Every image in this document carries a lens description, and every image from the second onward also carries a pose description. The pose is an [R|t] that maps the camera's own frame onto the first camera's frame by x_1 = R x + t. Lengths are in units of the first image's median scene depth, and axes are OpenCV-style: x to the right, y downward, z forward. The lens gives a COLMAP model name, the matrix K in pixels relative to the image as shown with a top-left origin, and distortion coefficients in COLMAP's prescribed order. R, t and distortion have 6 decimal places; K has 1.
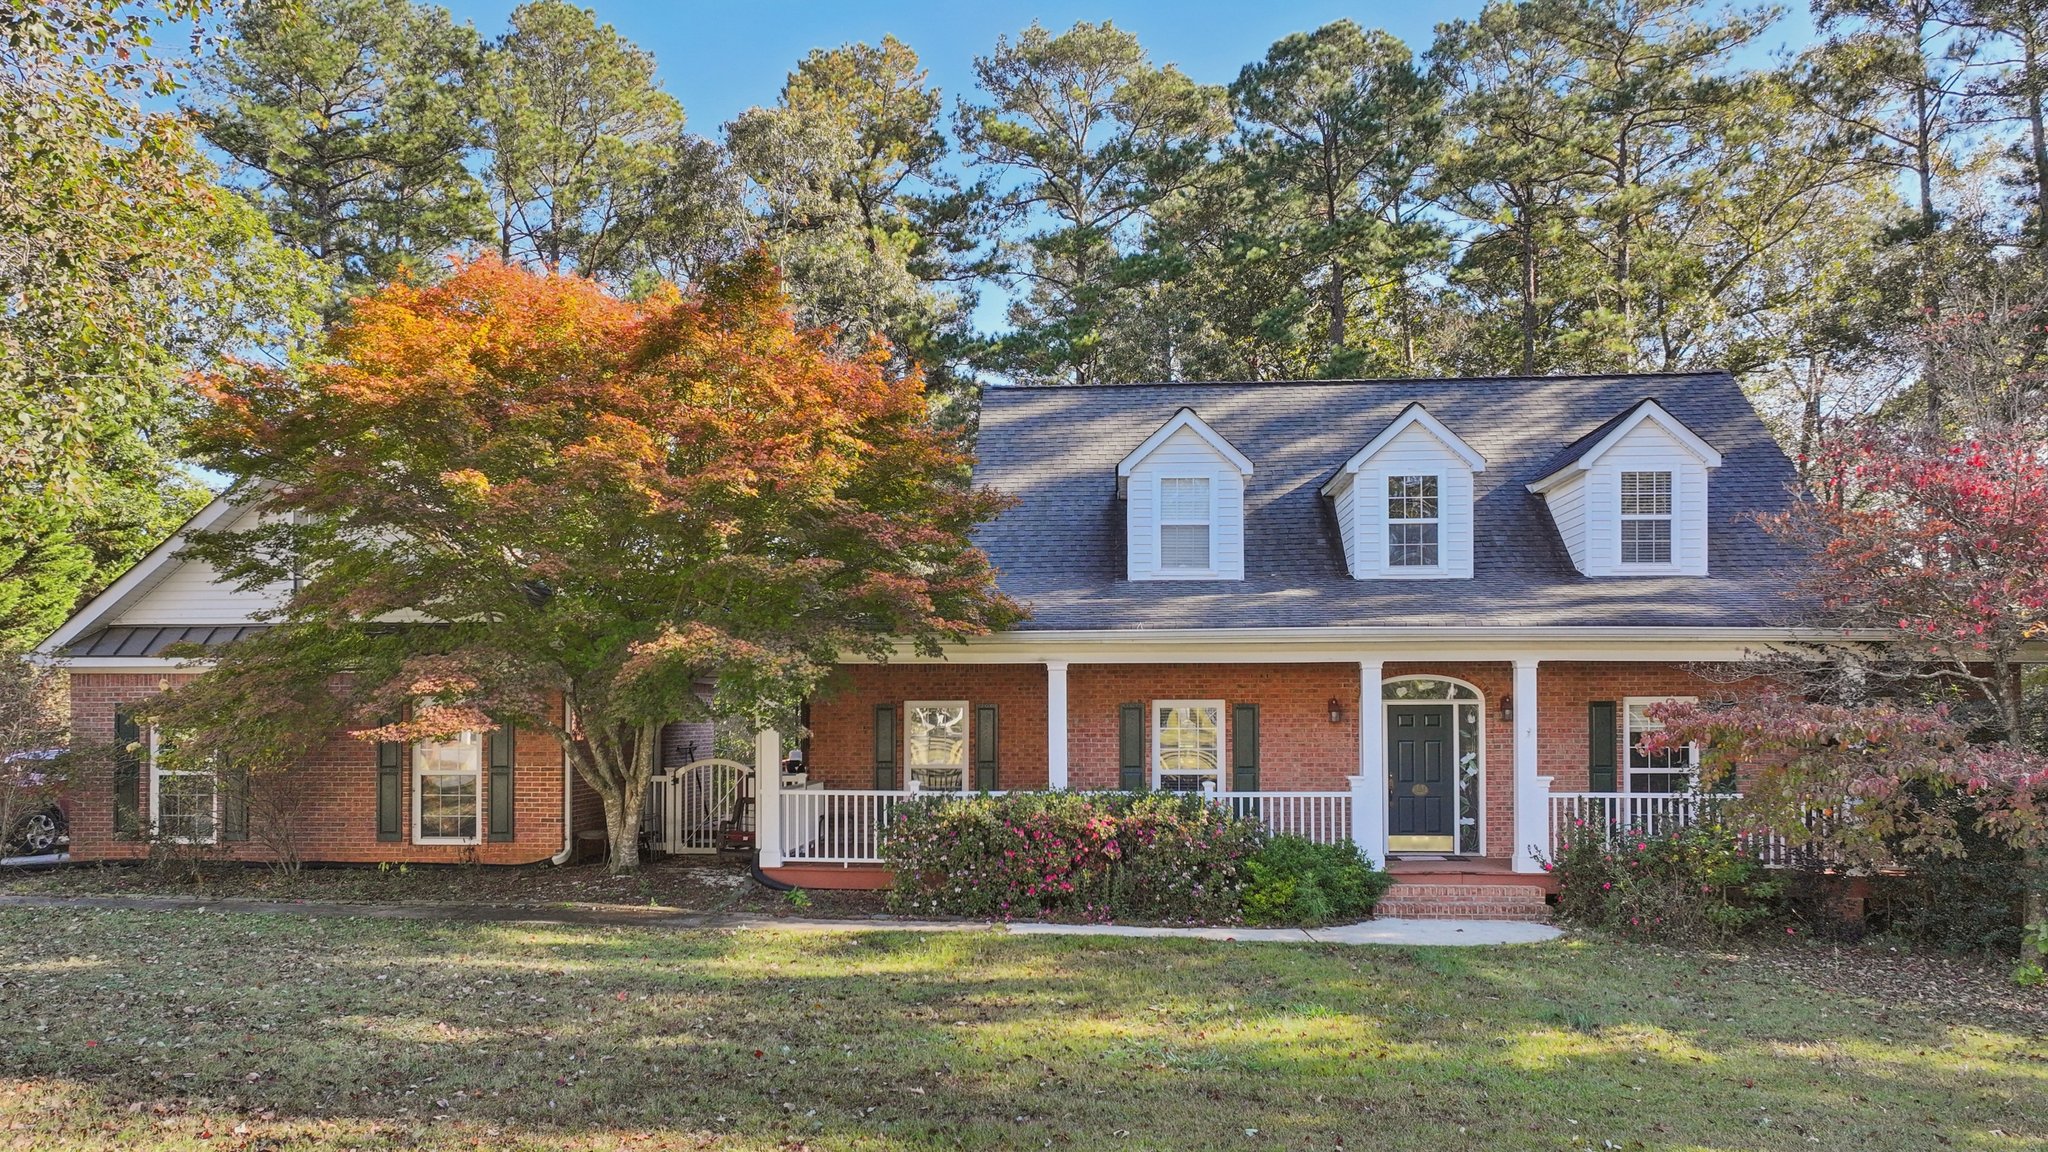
lens RADIAL K [[1427.7, 0, 1024.0], [0, 1427.7, 576.0], [0, 0, 1]] dist [-0.003348, -0.001124]
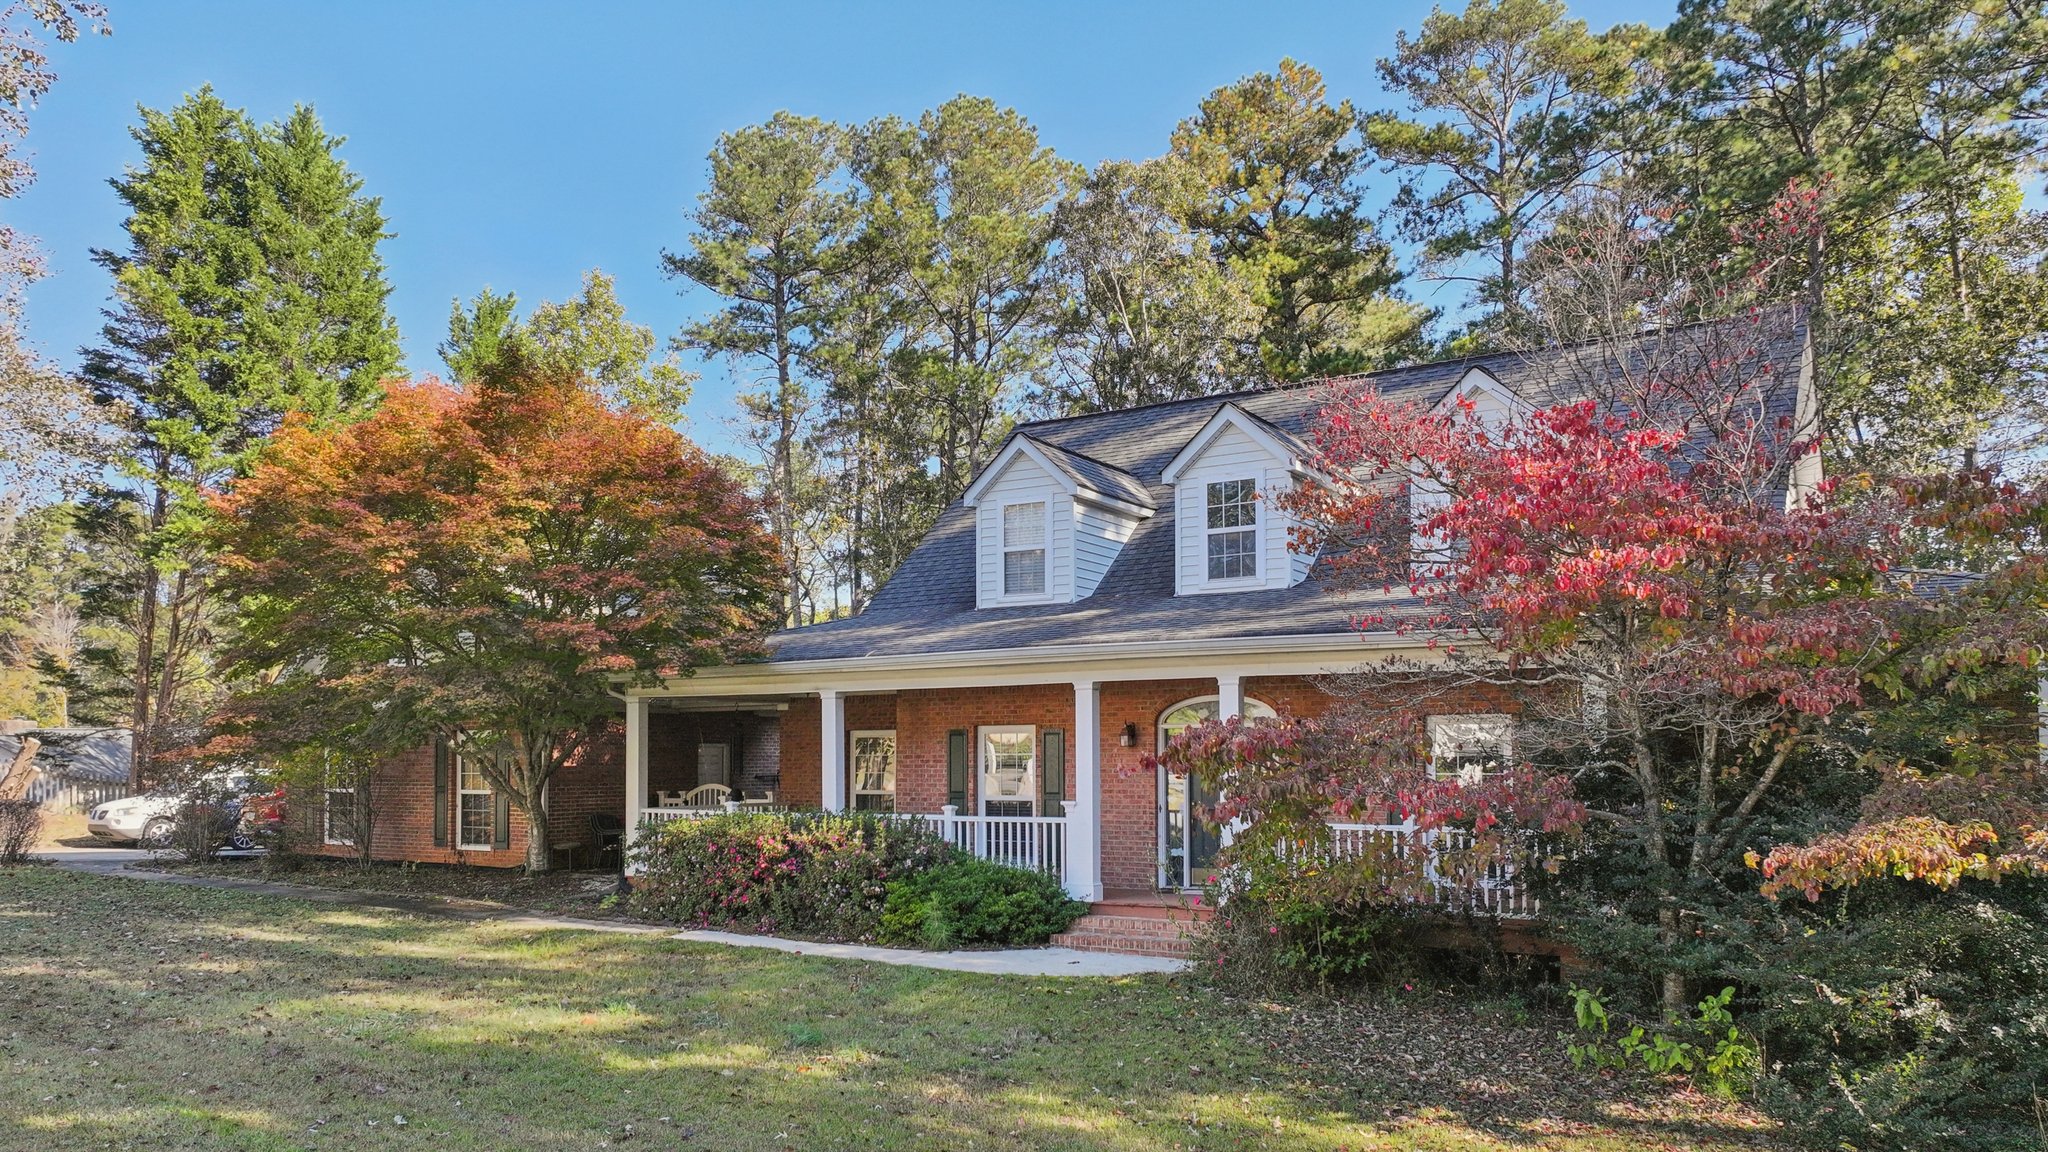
lens RADIAL K [[1431.3, 0, 1024.1], [0, 1431.3, 610.7], [0, 0, 1]] dist [-0.001544, -0.000166]
pose [[0.882096, -0.051503, -0.468245, 0.616967], [0.050907, 0.998606, -0.013939, 0.021082], [0.468310, -0.011541, 0.883489, 0.120040]]
